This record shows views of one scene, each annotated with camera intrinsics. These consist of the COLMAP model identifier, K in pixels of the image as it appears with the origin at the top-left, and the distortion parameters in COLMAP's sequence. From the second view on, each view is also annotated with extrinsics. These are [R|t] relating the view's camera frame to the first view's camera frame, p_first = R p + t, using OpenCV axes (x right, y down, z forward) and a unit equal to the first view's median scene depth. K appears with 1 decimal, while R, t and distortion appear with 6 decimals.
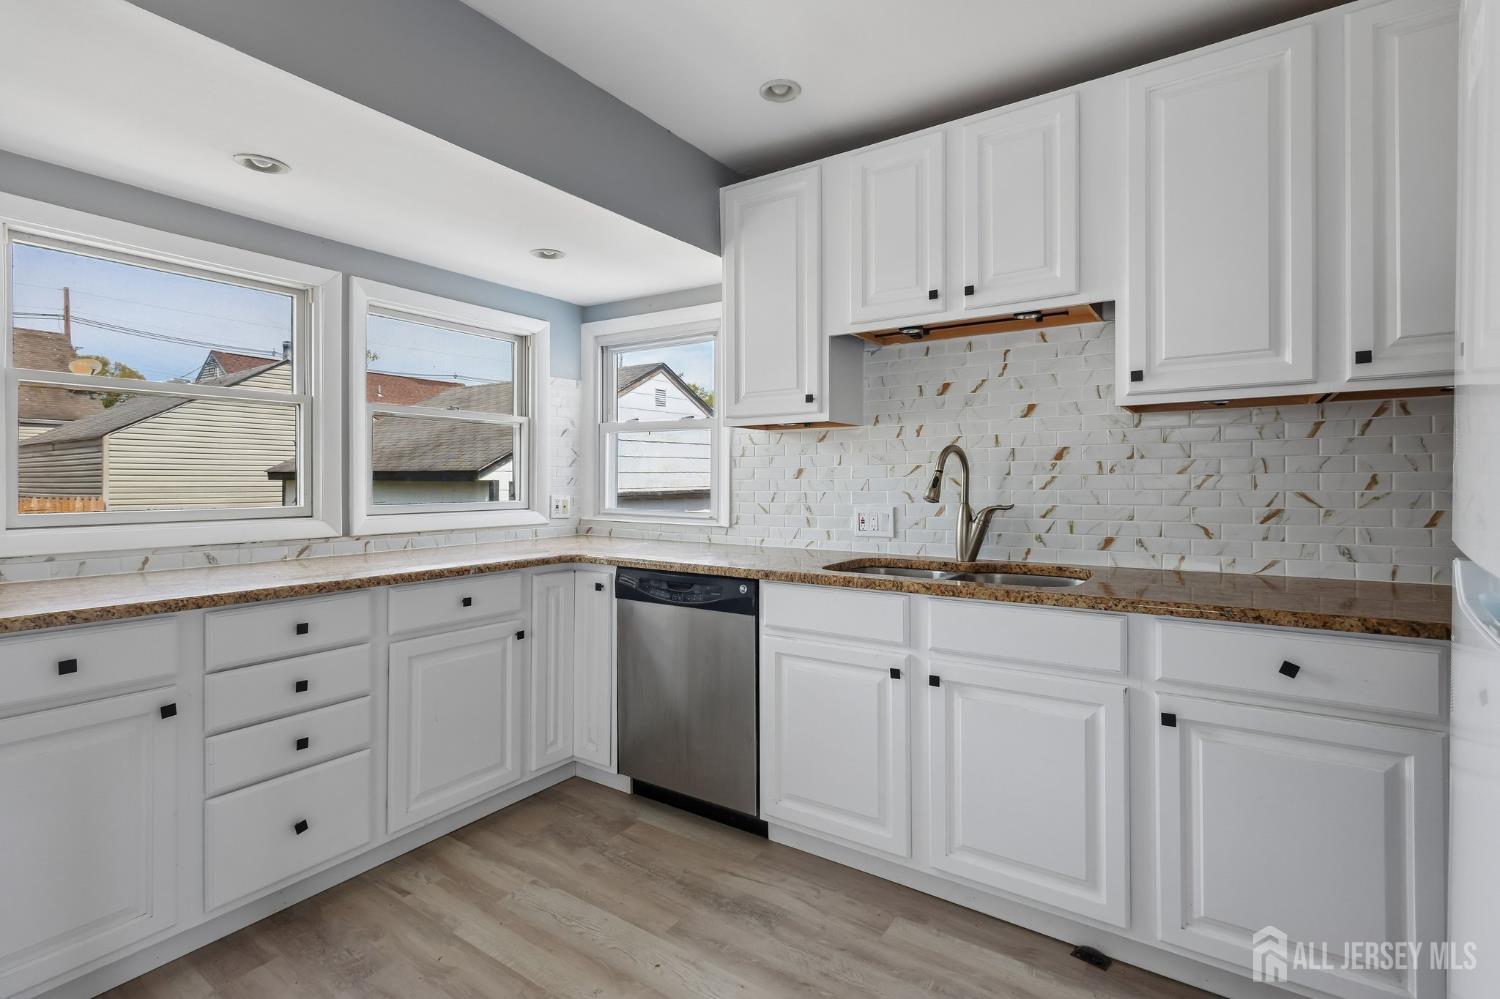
lens RADIAL K [[715.0, 0, 746.6], [0, 715.0, 492.2], [0, 0, 1]] dist [-0.006088, 0.001131]
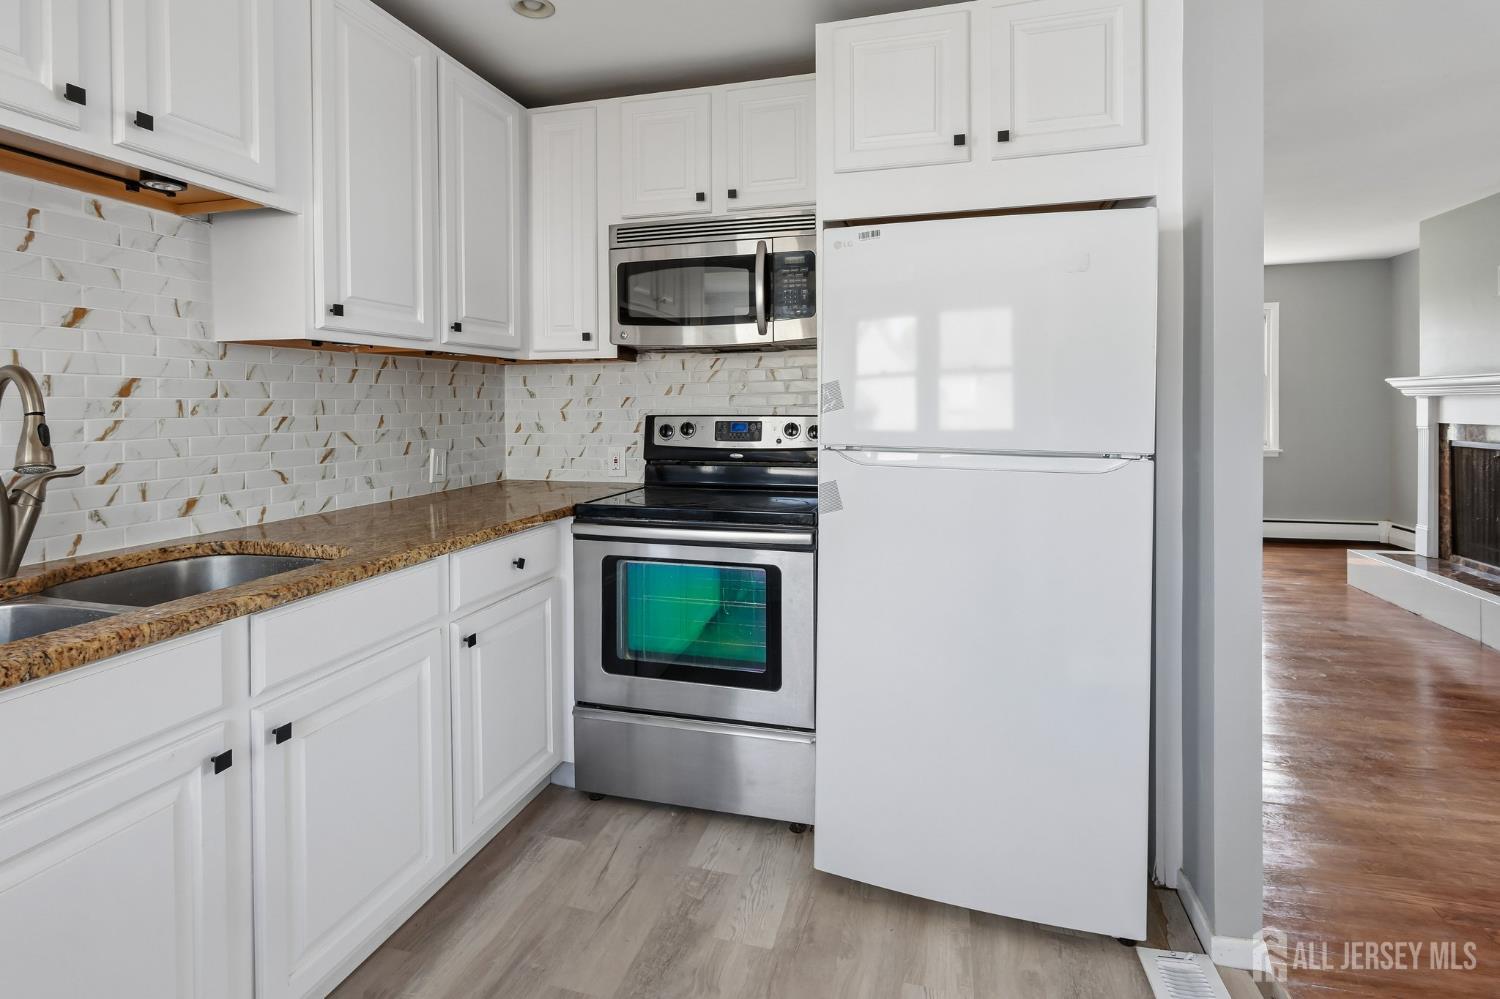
lens RADIAL K [[715.0, 0, 735.5], [0, 715.0, 421.6], [0, 0, 1]] dist [-0.006088, 0.001131]
pose [[-0.318297, -0.014602, 0.947879, -0.400593], [0.022879, 0.999472, 0.023079, -0.023727], [-0.947715, 0.029032, -0.317795, 0.666208]]
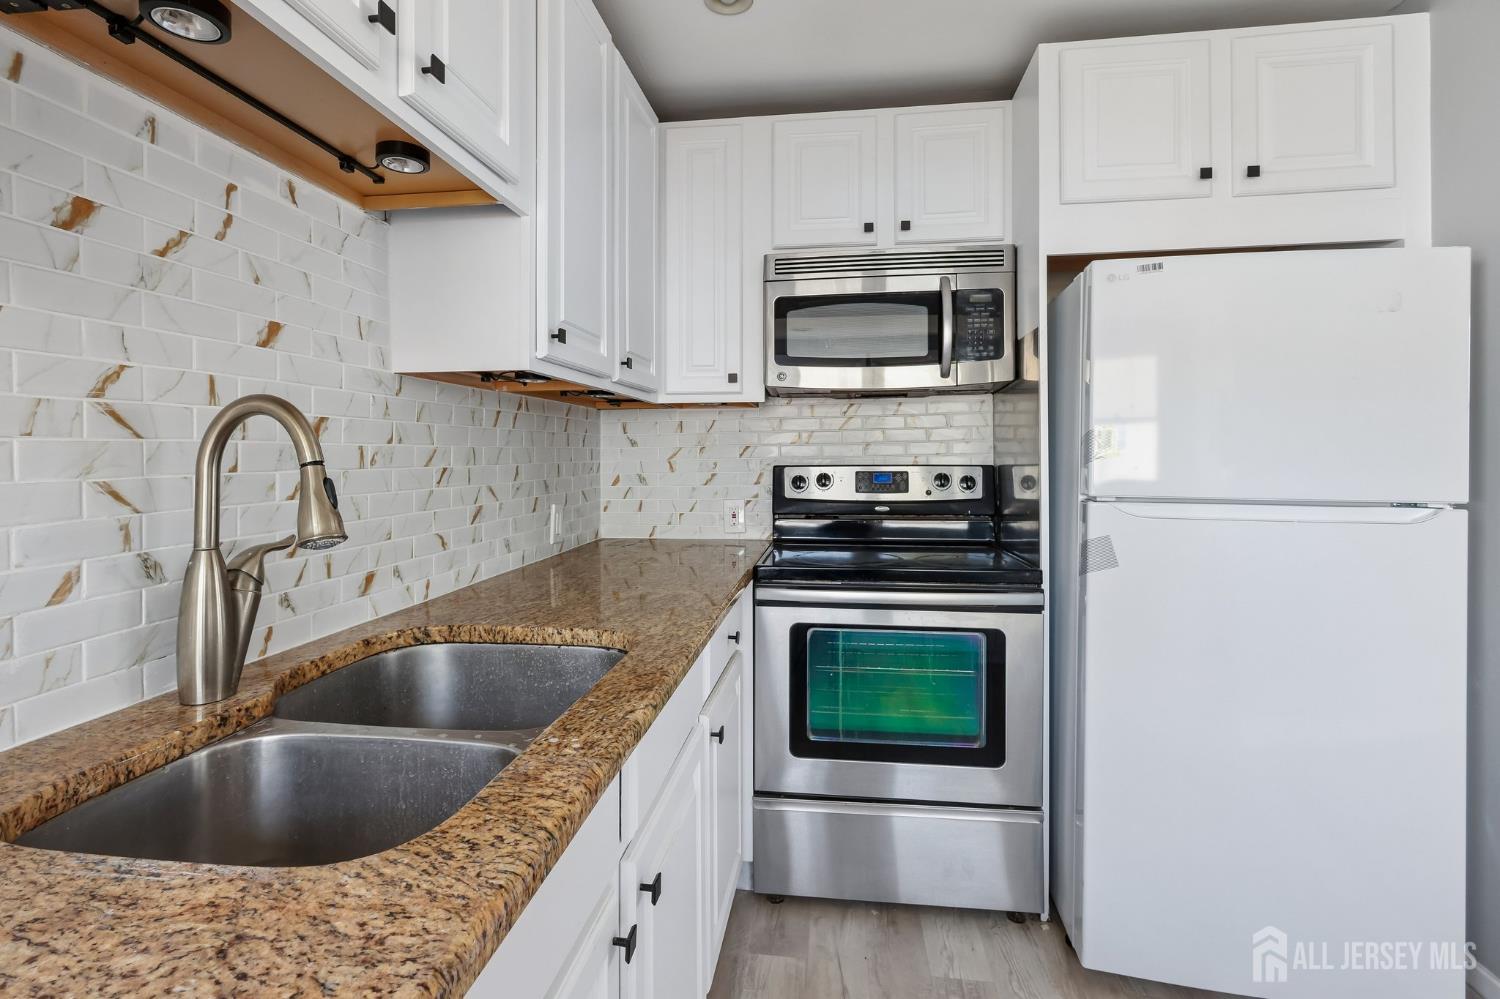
lens RADIAL K [[715.0, 0, 750.7], [0, 715.0, 461.6], [0, 0, 1]] dist [-0.006088, 0.001131]
pose [[-0.447521, 0.001994, 0.894271, -0.171657], [0.024286, 0.999656, 0.009924, -0.027924], [-0.893944, 0.026160, -0.447415, 0.953873]]
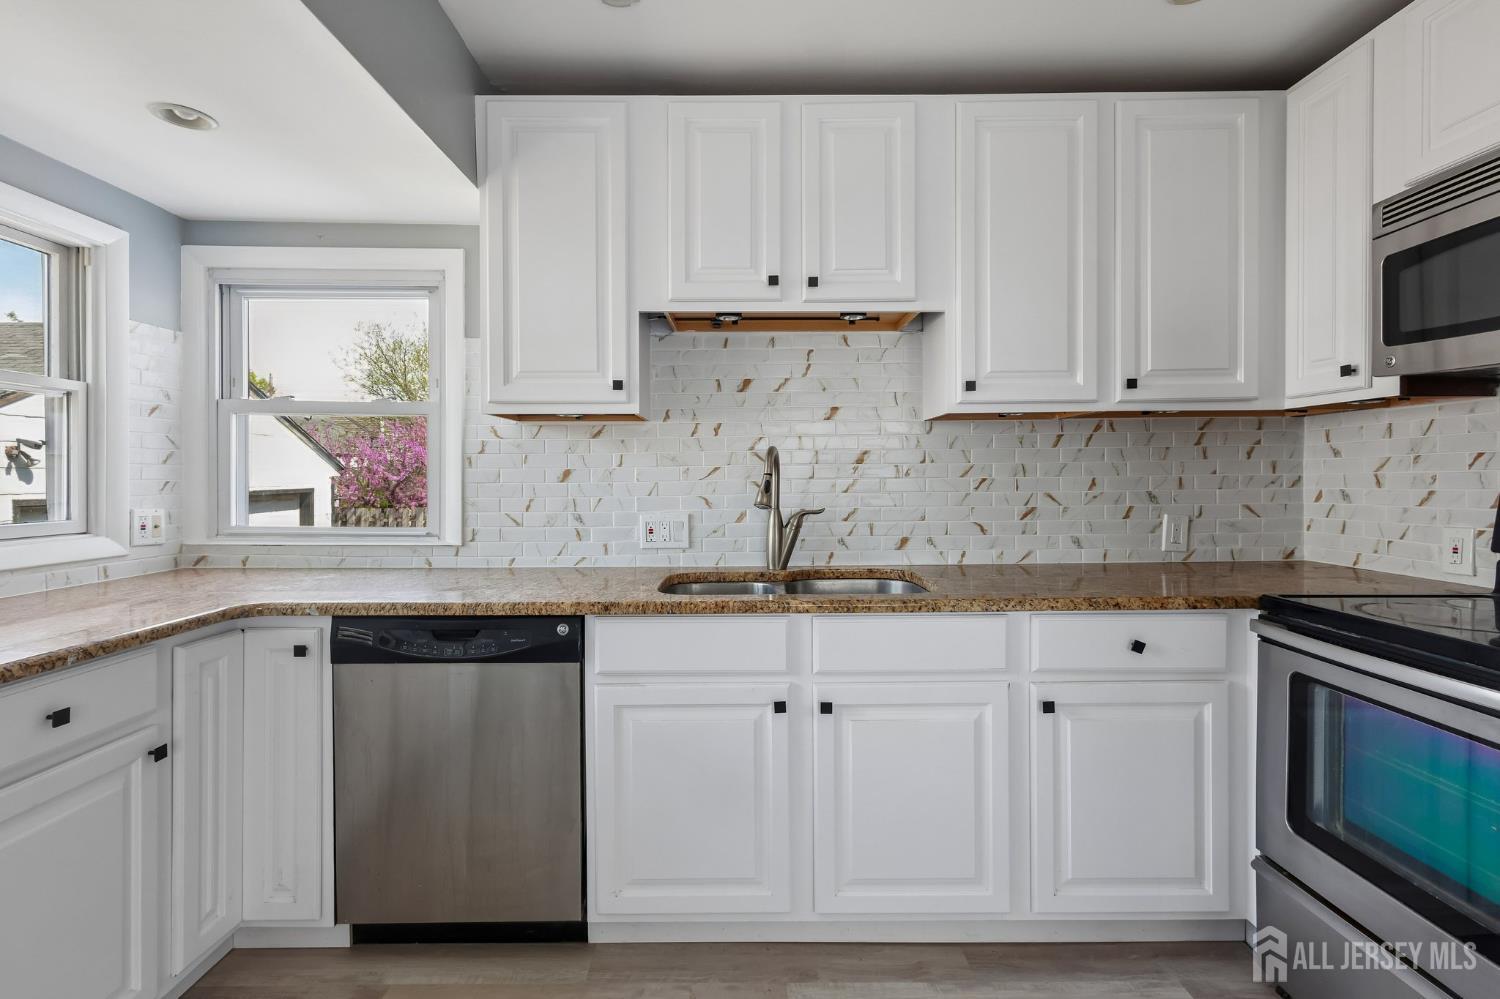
lens RADIAL K [[715.0, 0, 763.9], [0, 715.0, 490.7], [0, 0, 1]] dist [-0.006088, 0.001131]
pose [[0.818302, -0.012420, 0.574654, -0.259581], [0.012115, 0.999917, 0.004360, -0.012551], [-0.574660, 0.003394, 0.818385, 0.249967]]
